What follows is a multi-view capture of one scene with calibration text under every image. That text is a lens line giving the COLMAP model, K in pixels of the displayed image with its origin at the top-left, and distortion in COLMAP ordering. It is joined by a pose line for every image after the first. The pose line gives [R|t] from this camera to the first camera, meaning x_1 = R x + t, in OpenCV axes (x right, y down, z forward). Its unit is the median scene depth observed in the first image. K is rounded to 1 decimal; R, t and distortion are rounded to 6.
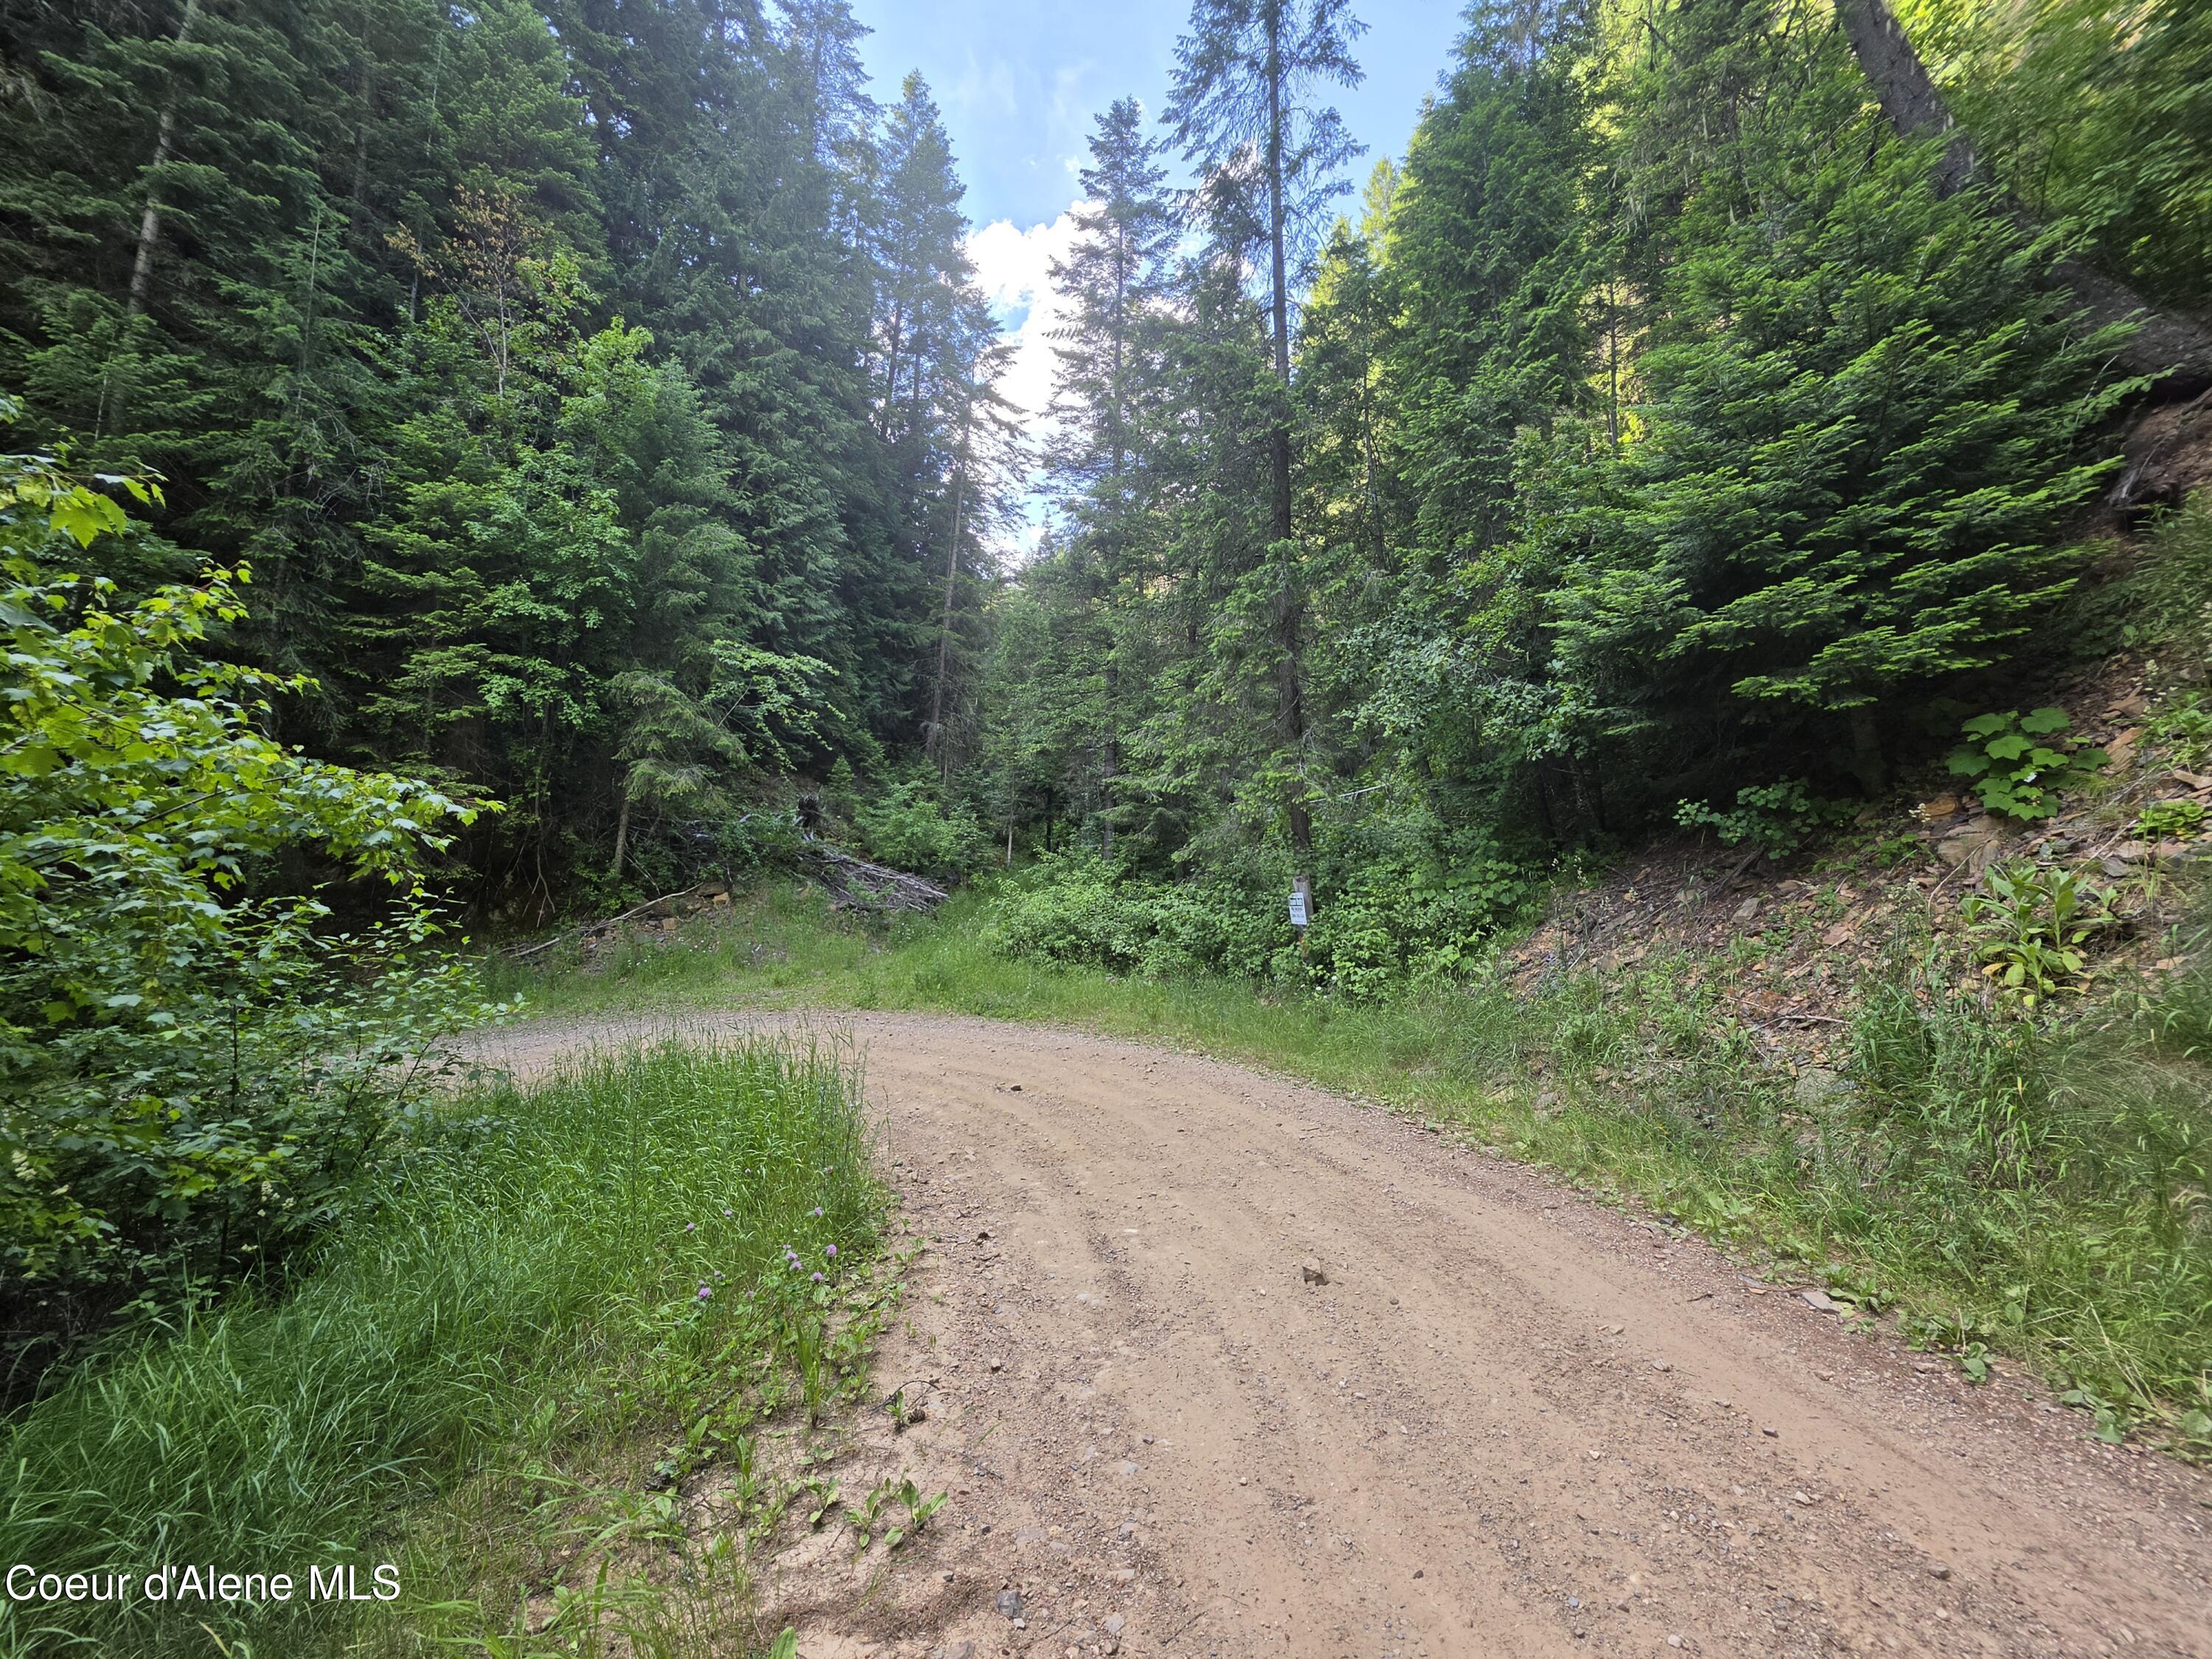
lens RADIAL K [[882.1, 0, 1115.4], [0, 882.1, 833.5], [0, 0, 1]] dist [-0.006726, 0.001672]
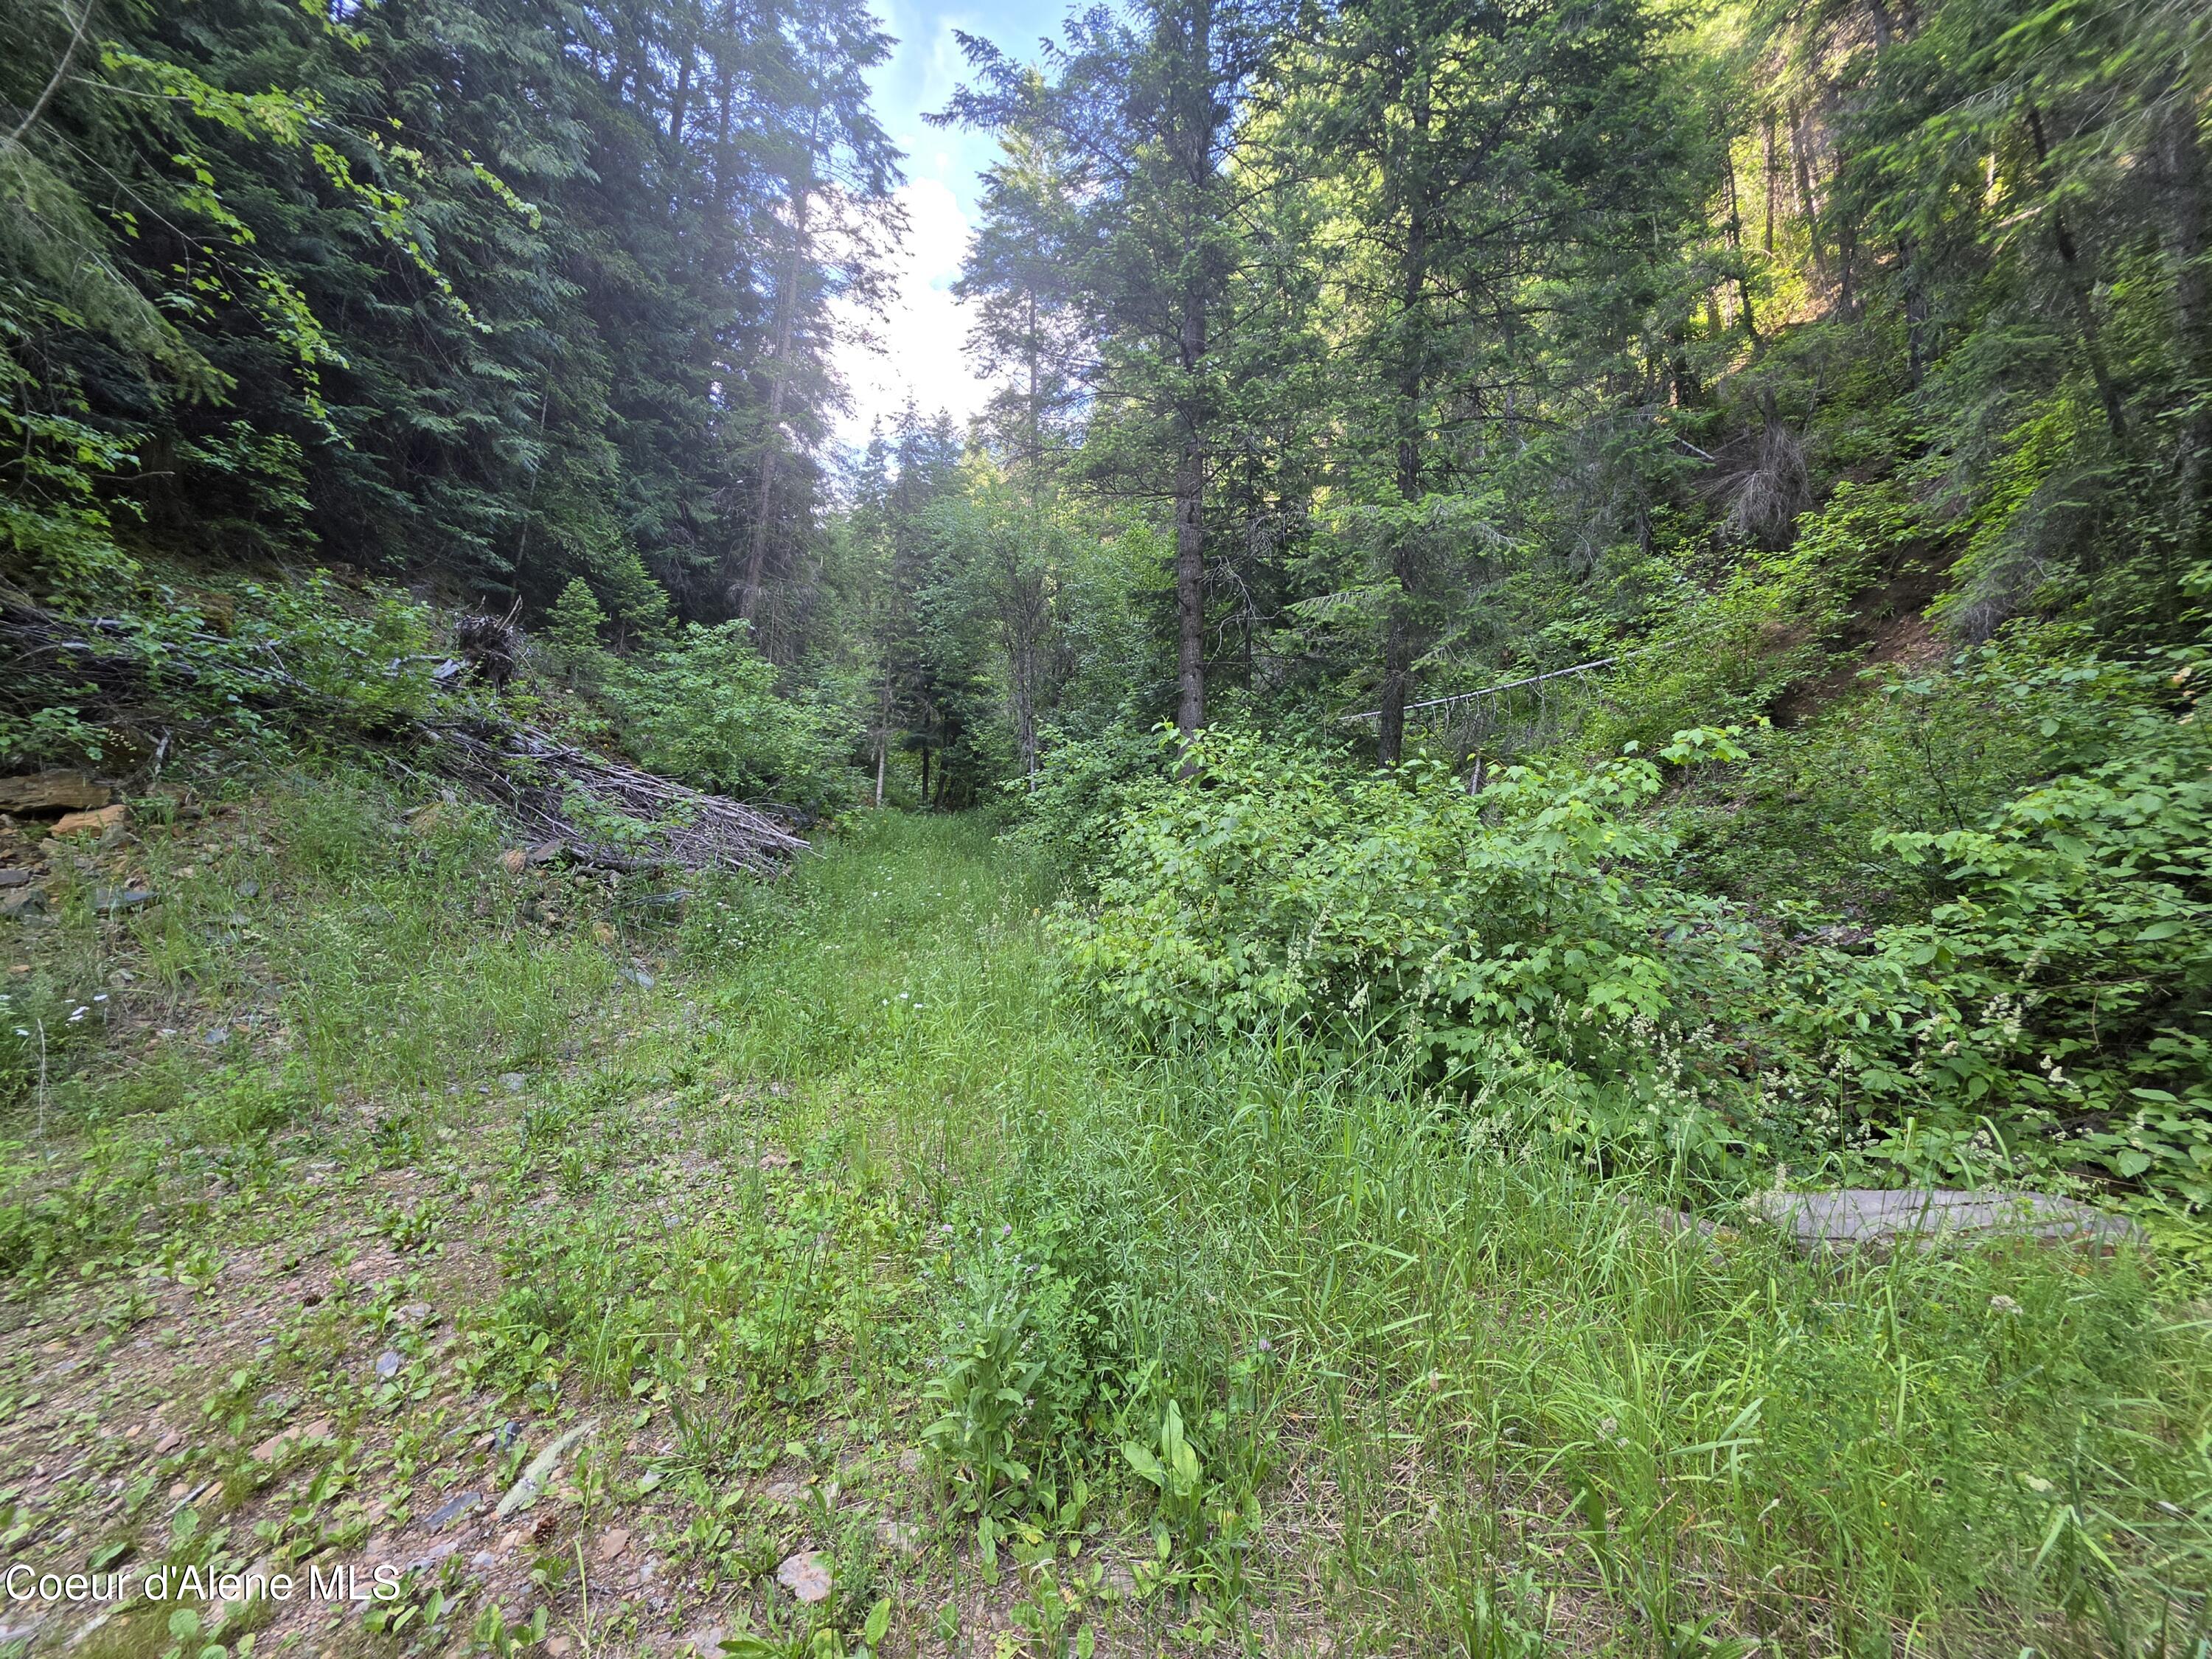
lens RADIAL K [[882.1, 0, 1087.4], [0, 882.1, 822.6], [0, 0, 1]] dist [-0.006726, 0.001672]
pose [[0.981645, 0.009928, 0.190460, -0.140677], [-0.011528, 0.999907, 0.007290, 0.056369], [-0.190369, -0.009352, 0.981668, 0.532904]]
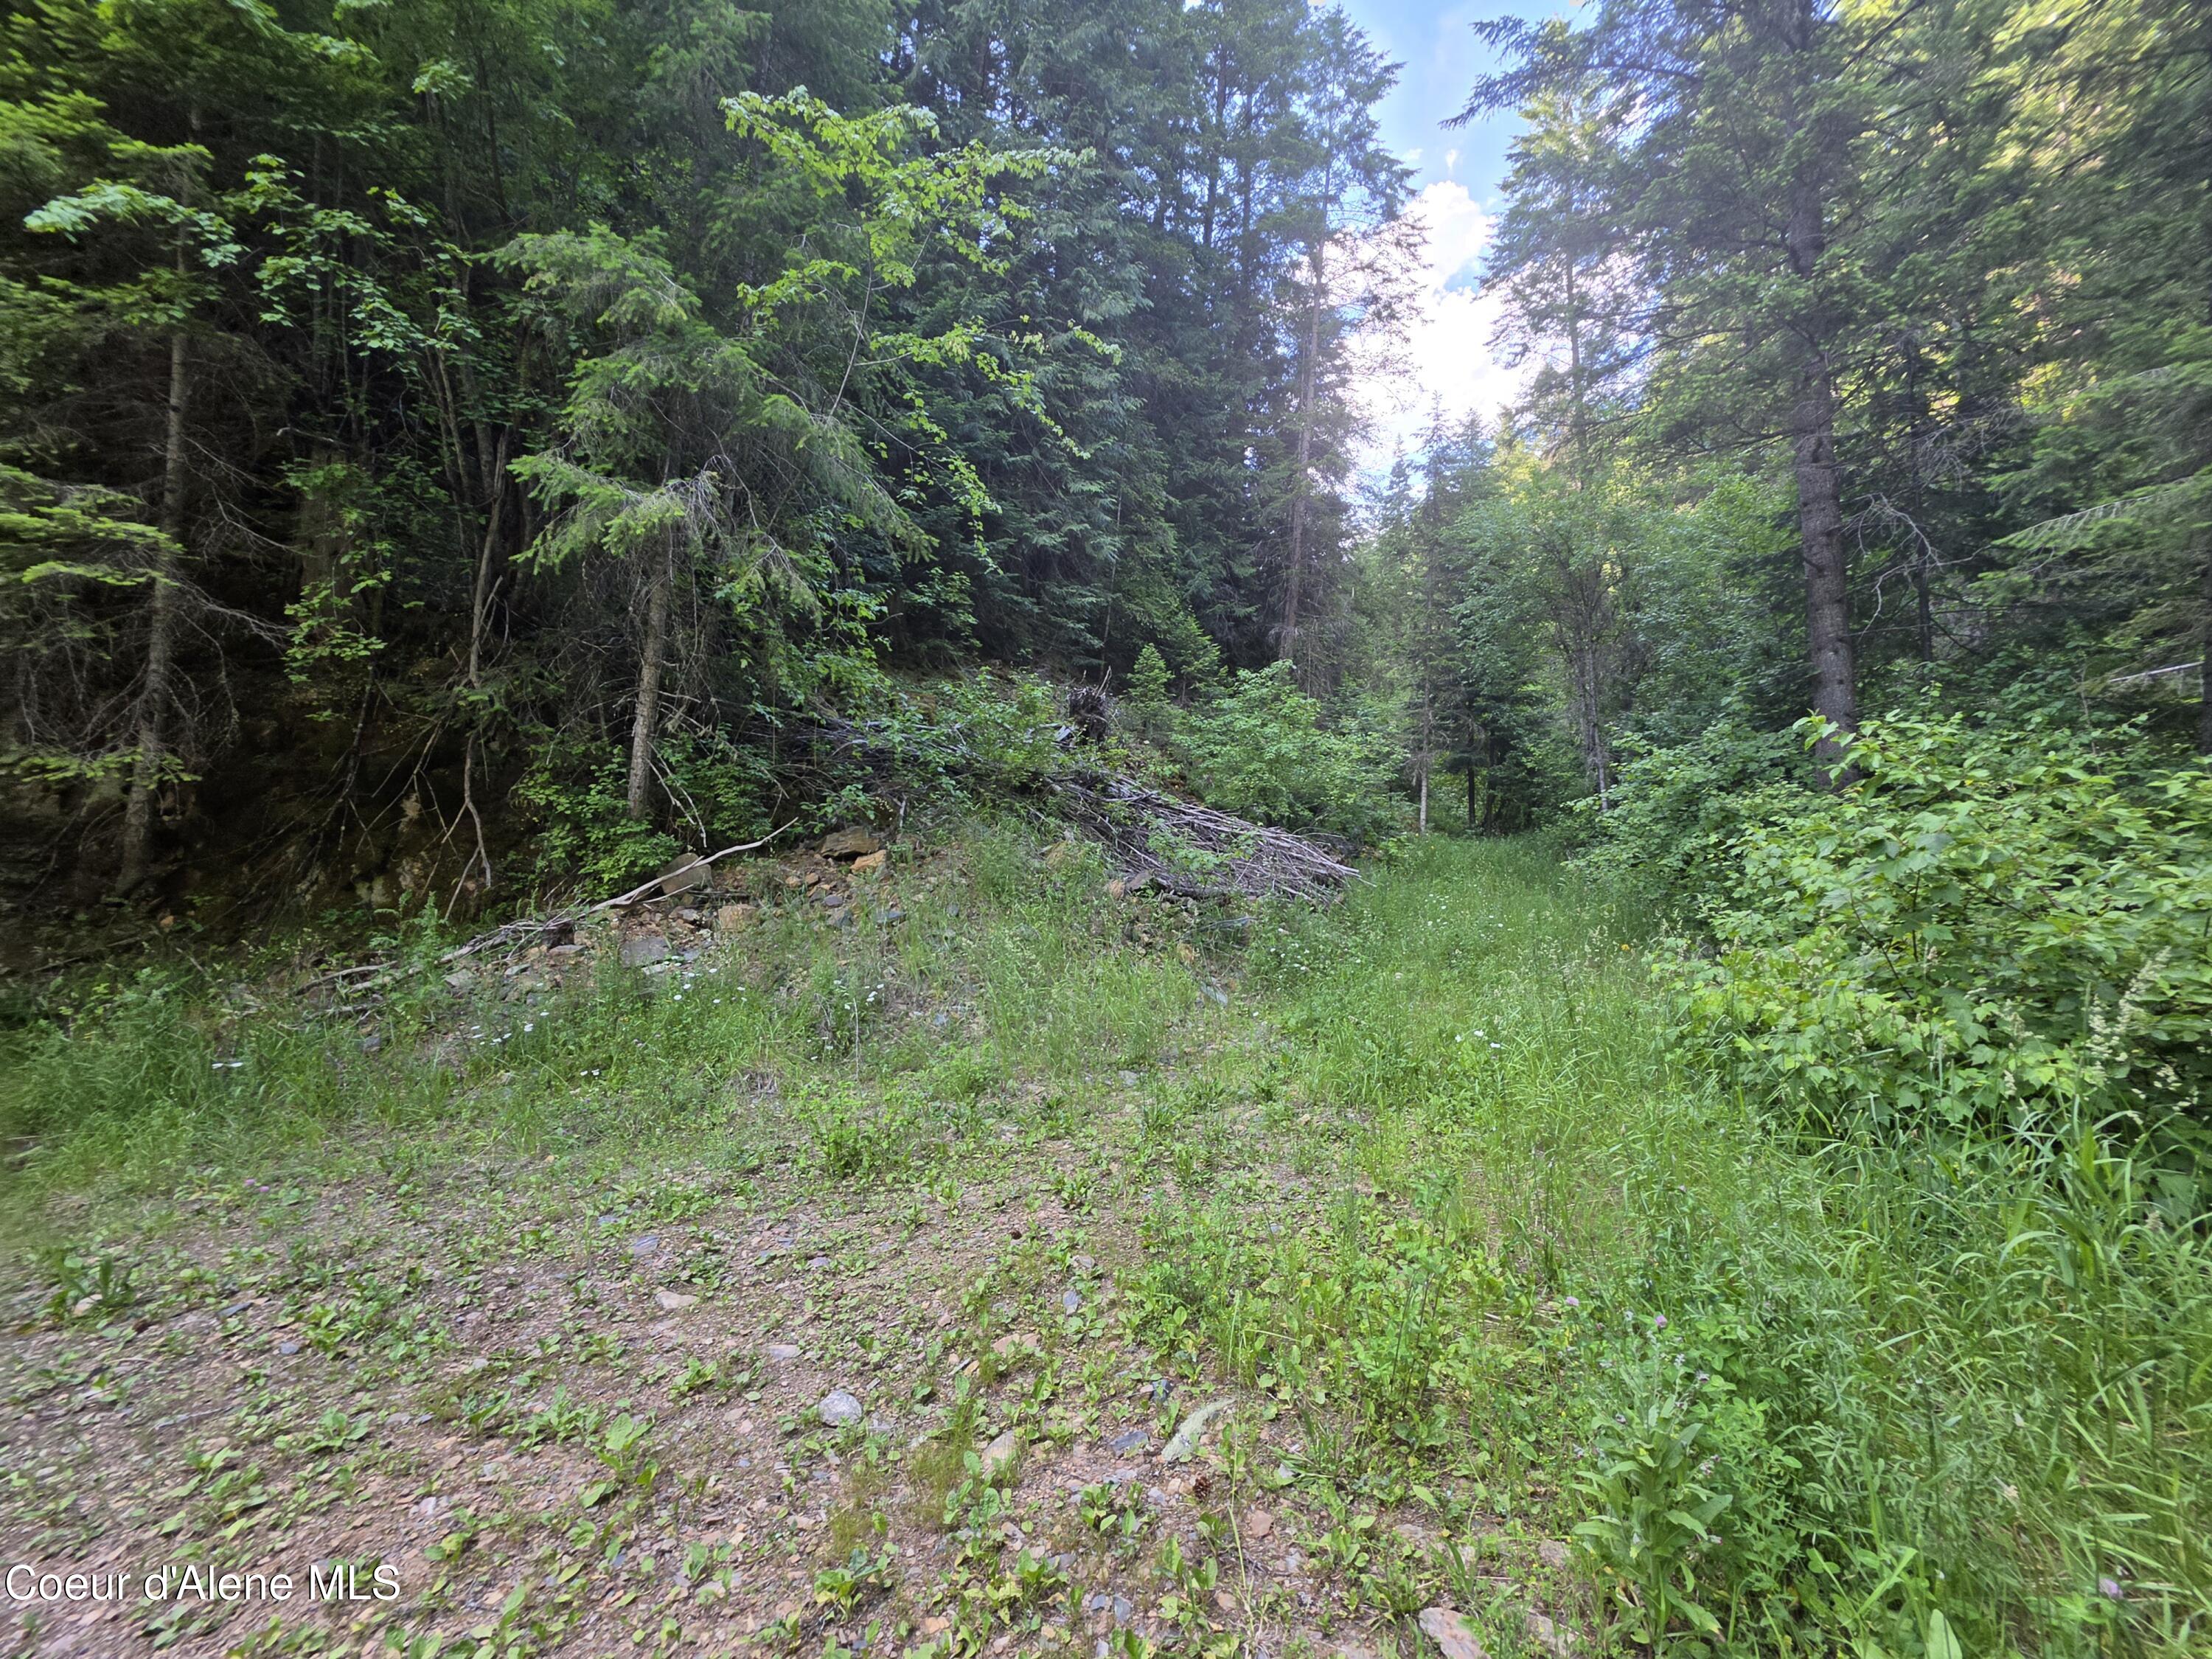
lens RADIAL K [[882.1, 0, 1104.3], [0, 882.1, 814.8], [0, 0, 1]] dist [-0.006726, 0.001672]
pose [[0.928518, -0.029240, -0.370135, -0.147457], [0.018135, 0.999276, -0.033448, 0.055571], [0.370845, 0.024344, 0.928376, 0.530700]]
